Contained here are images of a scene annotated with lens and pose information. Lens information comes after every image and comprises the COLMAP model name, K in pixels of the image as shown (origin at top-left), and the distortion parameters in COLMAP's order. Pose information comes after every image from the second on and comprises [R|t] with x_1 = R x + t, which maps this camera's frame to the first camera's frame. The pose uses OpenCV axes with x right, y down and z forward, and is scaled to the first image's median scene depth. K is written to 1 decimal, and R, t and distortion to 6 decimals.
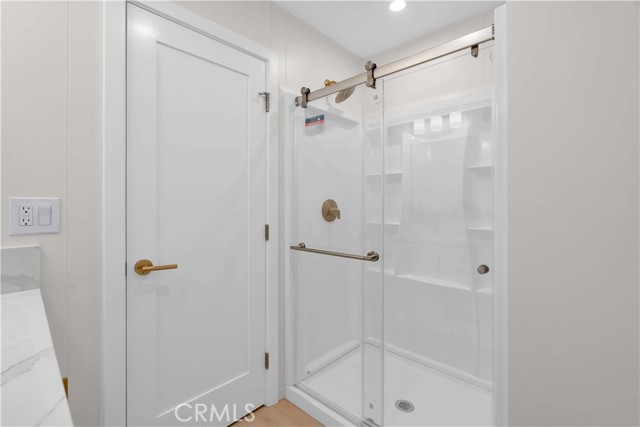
lens RADIAL K [[293.1, 0, 318.8], [0, 293.1, 209.1], [0, 0, 1]] dist [0.000953, 0.000397]
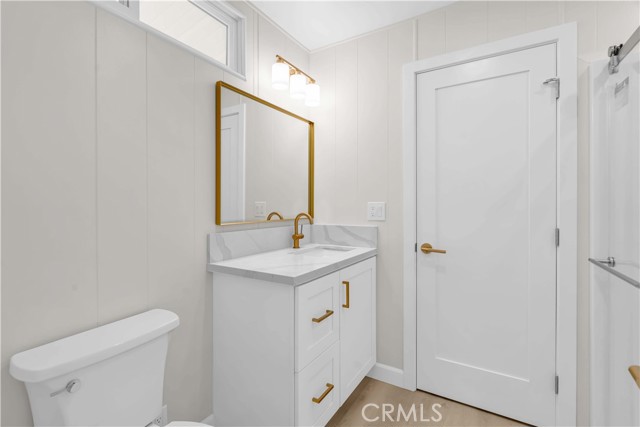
lens RADIAL K [[293.1, 0, 320.5], [0, 293.1, 210.3], [0, 0, 1]] dist [0.000953, 0.000397]
pose [[0.220348, 0.017591, -0.975263, 0.561193], [-0.009938, 0.999826, 0.015789, -0.007741], [0.975371, 0.006213, 0.220484, 0.128549]]
